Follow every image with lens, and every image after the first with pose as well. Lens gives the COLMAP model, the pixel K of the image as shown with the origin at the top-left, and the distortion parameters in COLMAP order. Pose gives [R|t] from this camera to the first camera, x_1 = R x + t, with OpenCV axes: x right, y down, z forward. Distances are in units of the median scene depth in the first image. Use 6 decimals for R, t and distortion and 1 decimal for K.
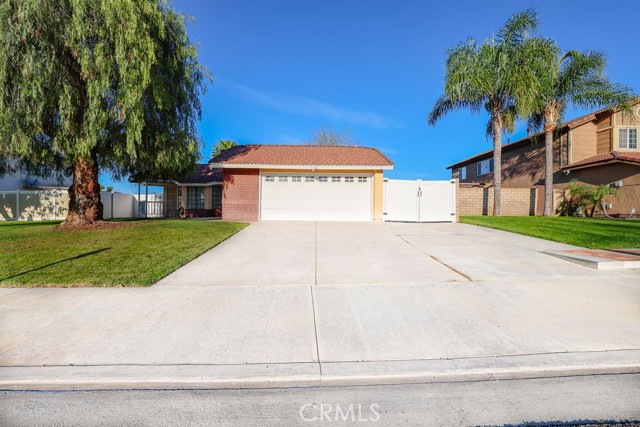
lens RADIAL K [[272.0, 0, 322.0], [0, 272.0, 214.1], [0, 0, 1]] dist [-0.036861, 0.011941]
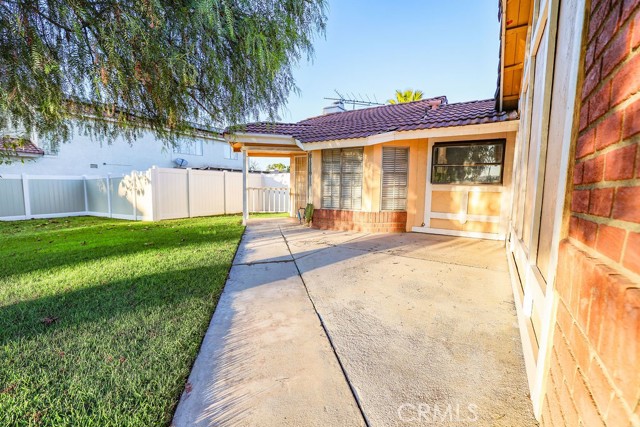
lens RADIAL K [[272.0, 0, 322.0], [0, 272.0, 214.1], [0, 0, 1]] dist [-0.036861, 0.011941]
pose [[0.823288, 0.060412, -0.564399, -0.276001], [-0.018735, 0.996671, 0.079353, -0.044182], [0.567314, -0.054757, 0.821679, 0.677918]]
